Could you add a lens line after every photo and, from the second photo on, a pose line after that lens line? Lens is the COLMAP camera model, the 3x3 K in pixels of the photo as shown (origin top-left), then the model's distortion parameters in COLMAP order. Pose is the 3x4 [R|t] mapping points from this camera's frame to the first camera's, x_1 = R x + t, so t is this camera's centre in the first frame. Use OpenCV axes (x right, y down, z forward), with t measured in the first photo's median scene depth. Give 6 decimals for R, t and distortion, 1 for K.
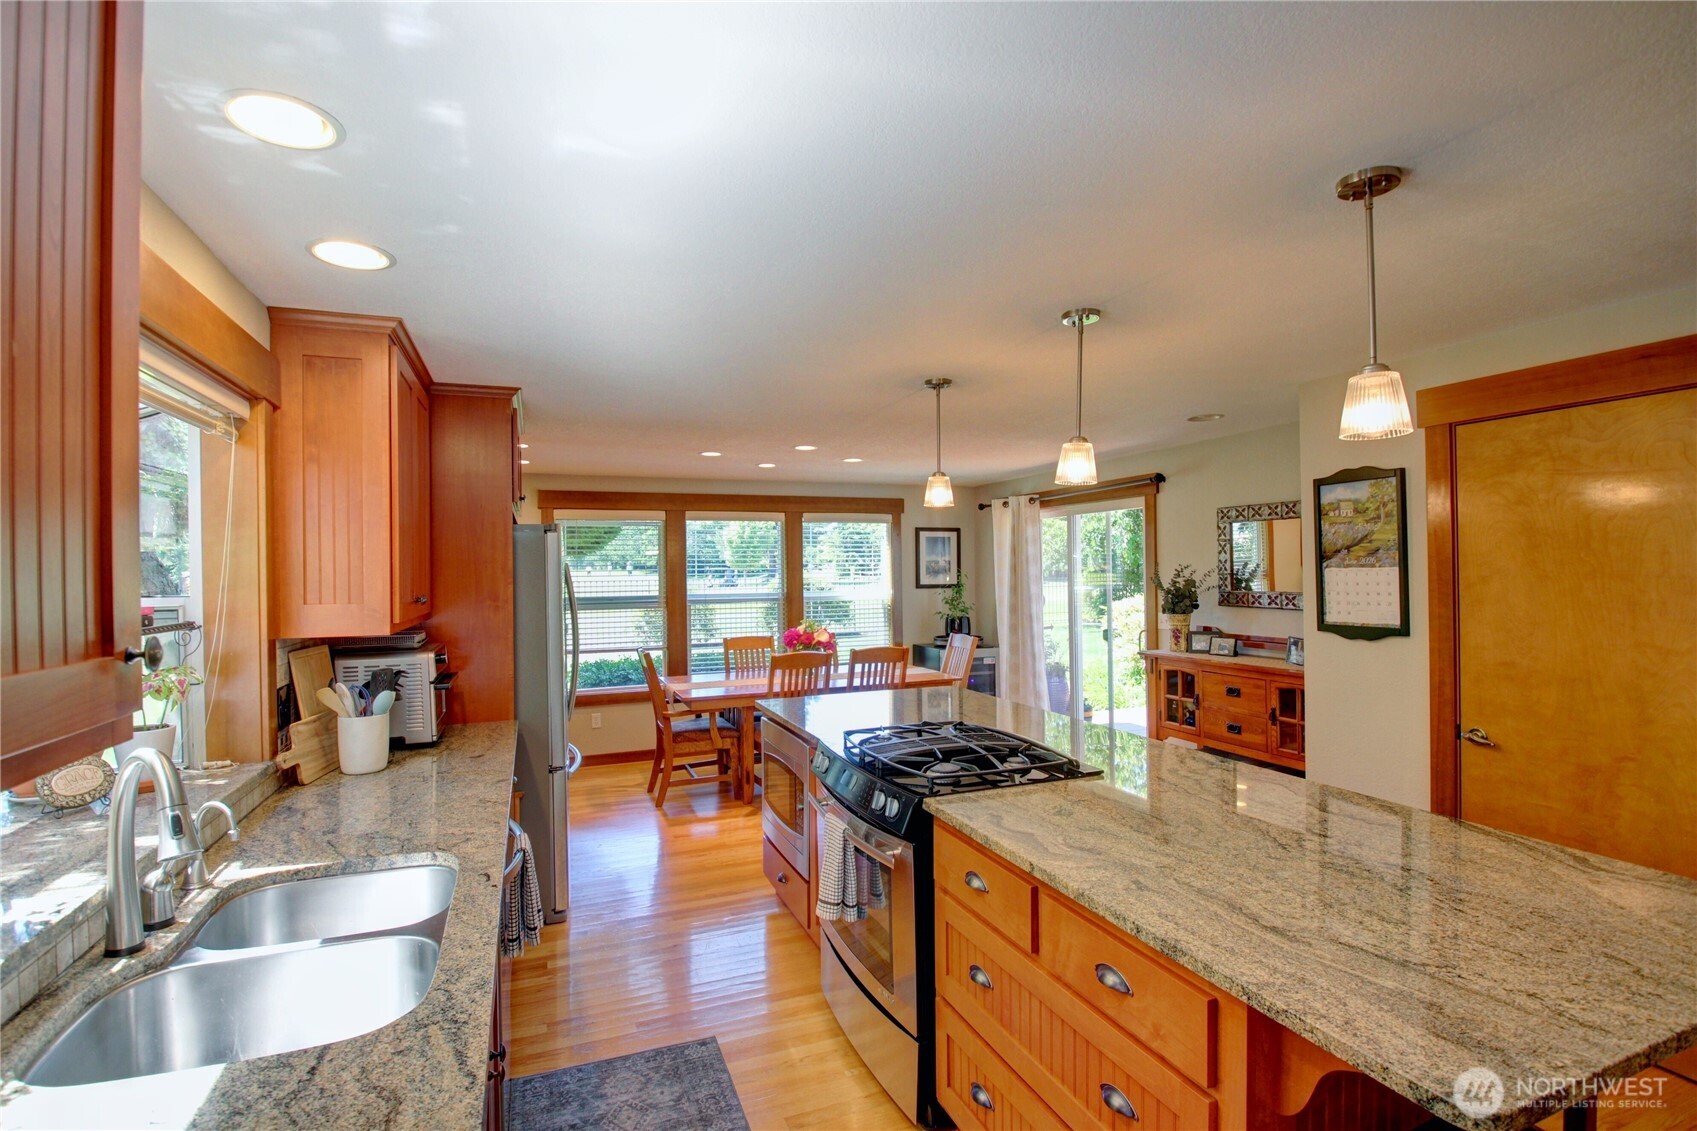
lens RADIAL K [[796.6, 0, 848.5], [0, 796.6, 565.5], [0, 0, 1]] dist [-0.000356, -0.001134]
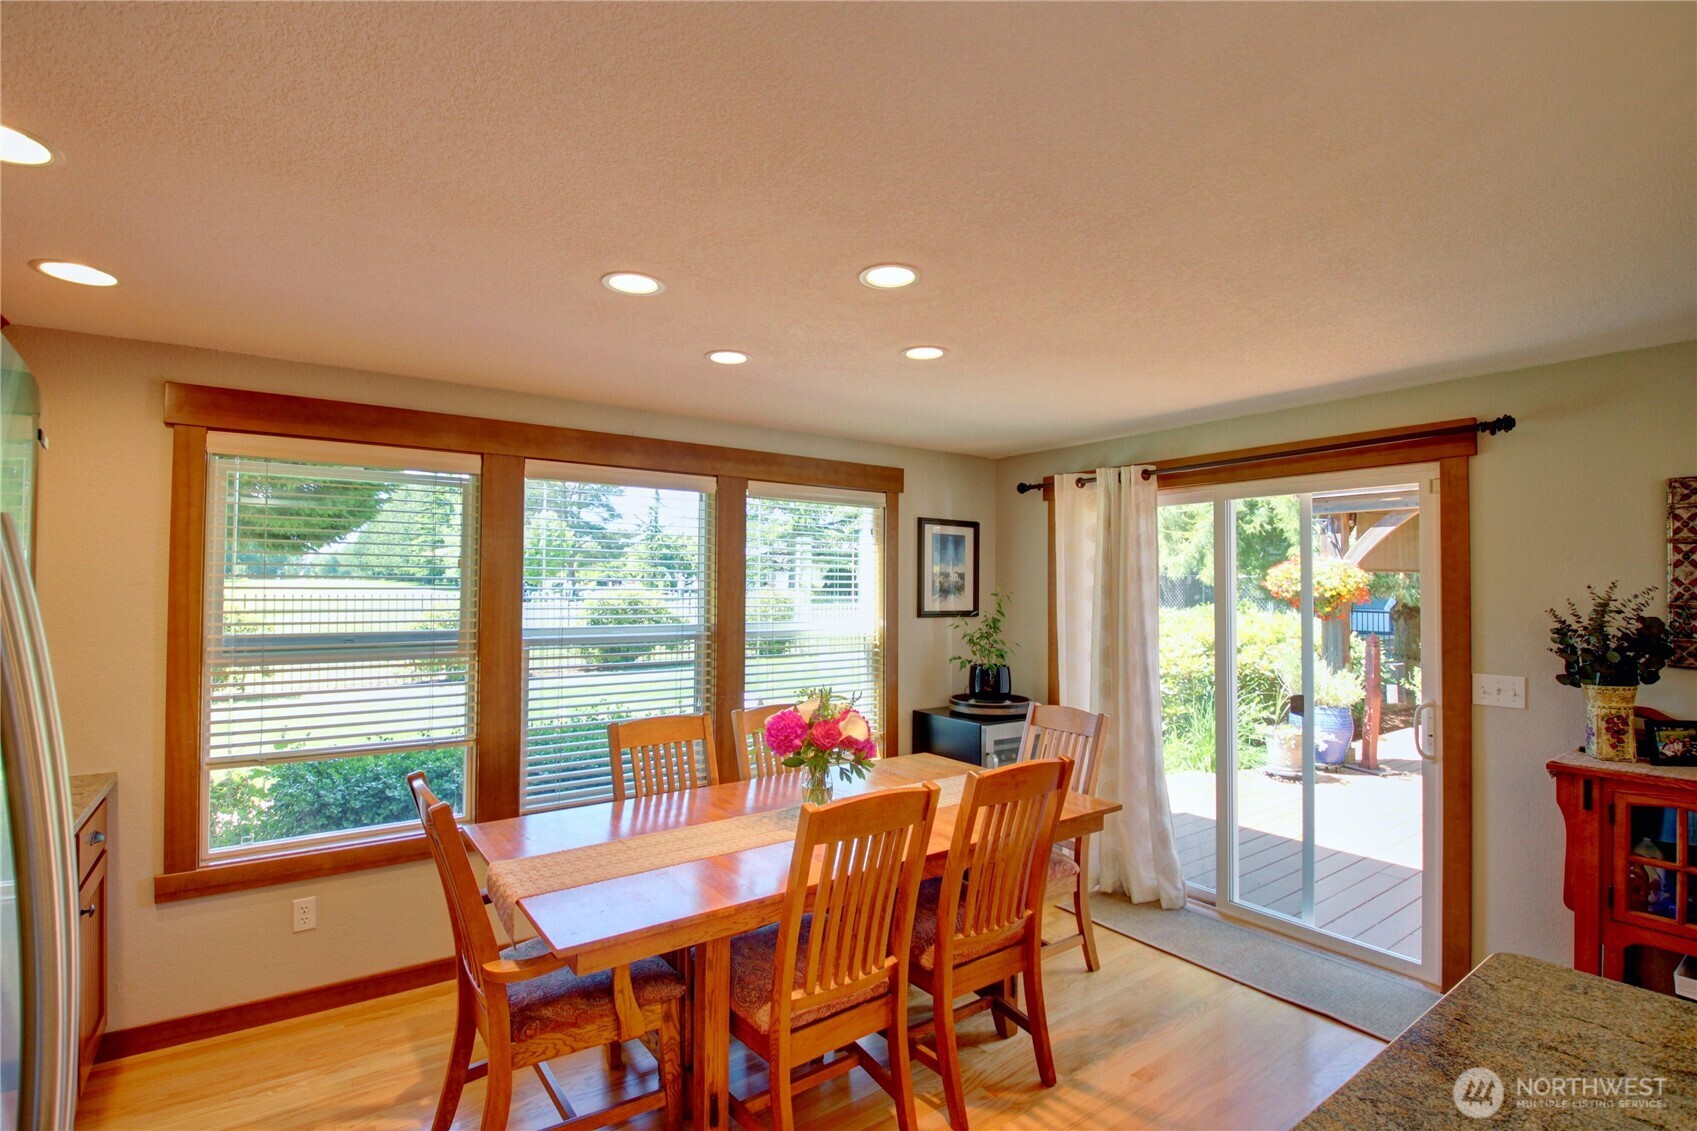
lens RADIAL K [[796.6, 0, 848.5], [0, 796.6, 565.5], [0, 0, 1]] dist [-0.000356, -0.001134]
pose [[0.968470, 0.024703, 0.247902, -0.129748], [-0.019184, 0.999512, -0.024655, 0.005537], [-0.248390, 0.019122, 0.968471, 0.467225]]
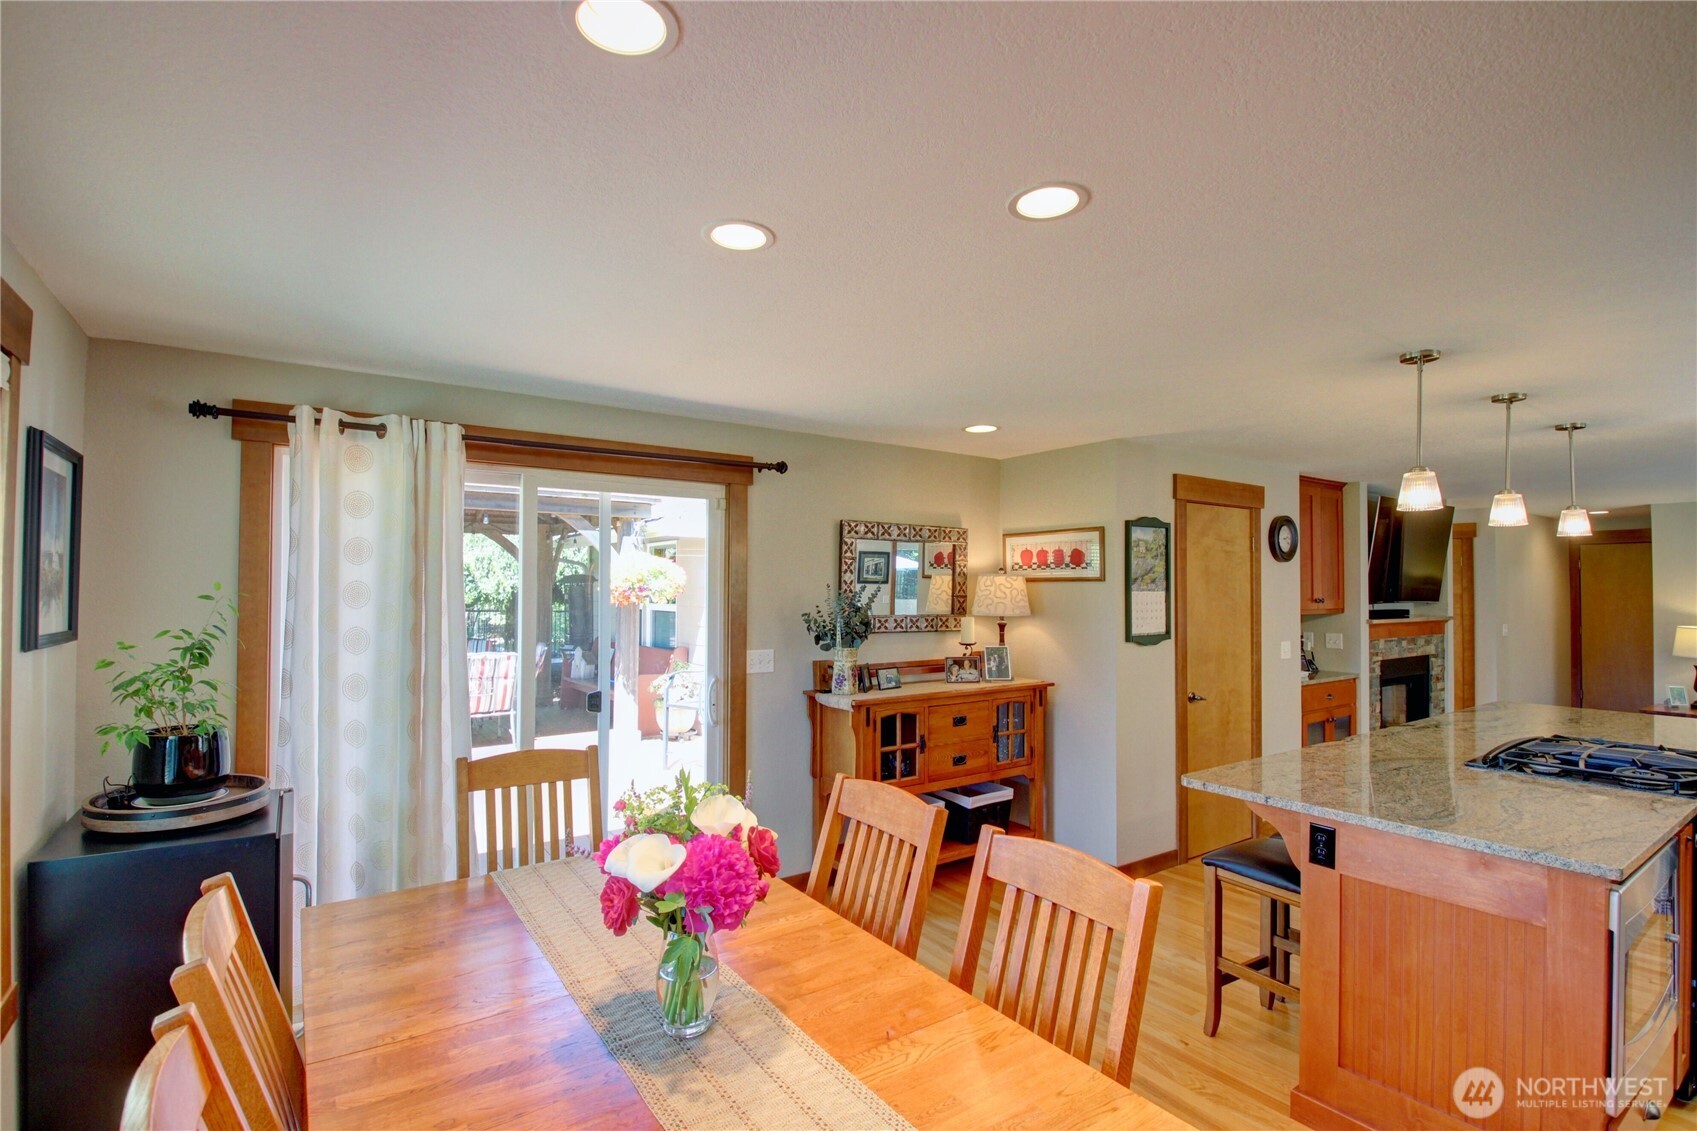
lens RADIAL K [[796.6, 0, 848.5], [0, 796.6, 565.5], [0, 0, 1]] dist [-0.000356, -0.001134]
pose [[-0.228958, 0.041476, 0.972552, -0.266741], [-0.008255, 0.998973, -0.044546, 0.011058], [-0.973401, -0.018227, -0.228381, 0.867109]]
